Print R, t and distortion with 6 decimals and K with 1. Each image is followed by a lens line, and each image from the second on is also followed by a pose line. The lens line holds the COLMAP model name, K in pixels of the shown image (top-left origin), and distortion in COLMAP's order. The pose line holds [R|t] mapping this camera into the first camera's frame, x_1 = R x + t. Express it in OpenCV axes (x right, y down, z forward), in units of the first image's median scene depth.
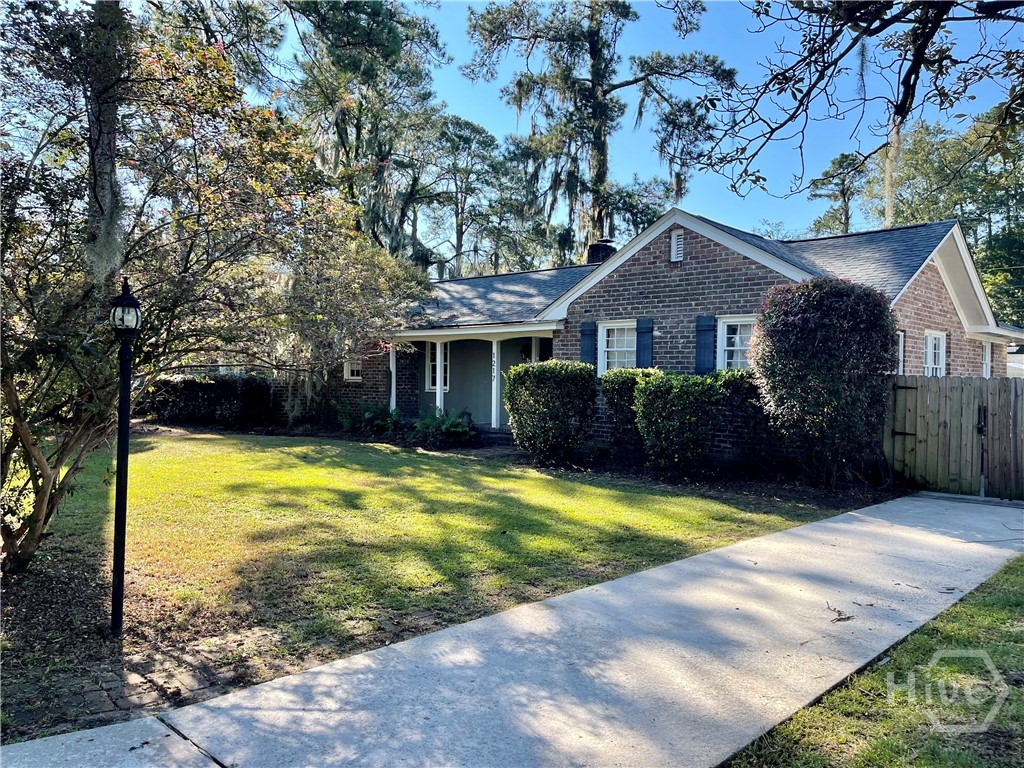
lens RADIAL K [[772.2, 0, 512.0], [0, 772.2, 384.0], [0, 0, 1]] dist [0.092718, -0.125580]
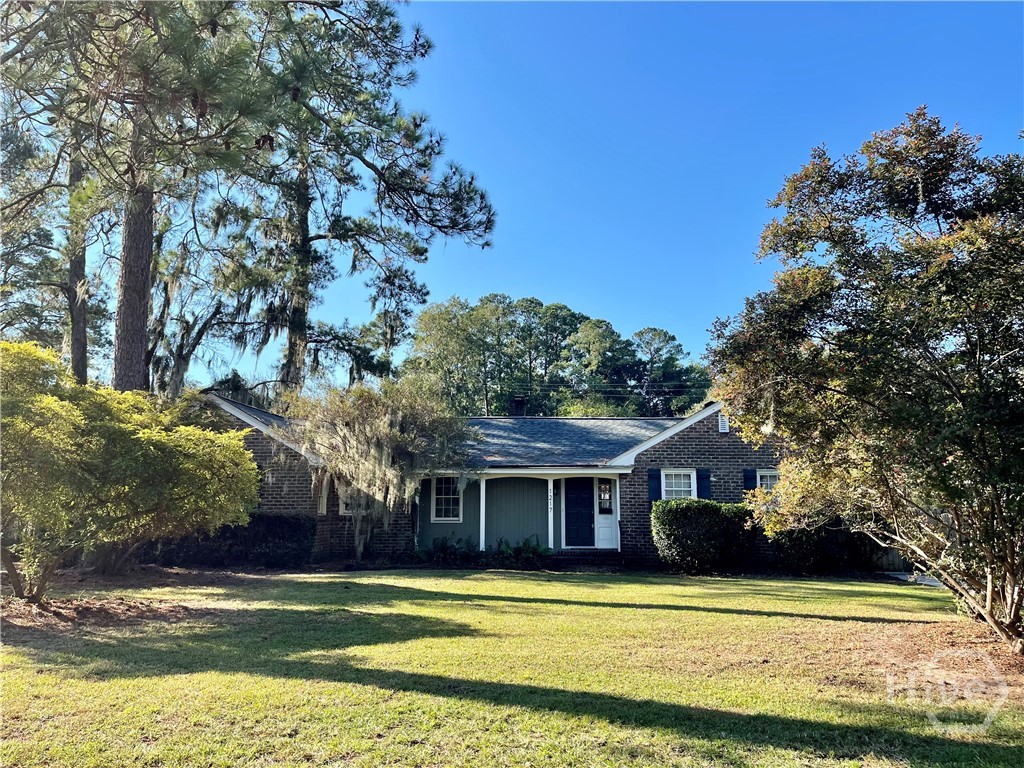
lens RADIAL K [[772.2, 0, 512.0], [0, 772.2, 384.0], [0, 0, 1]] dist [0.092718, -0.125580]
pose [[0.752654, 0.092495, 0.651887, -1.070116], [0.011524, 0.988081, -0.153503, -0.020204], [-0.658316, 0.123047, 0.742617, 0.116952]]
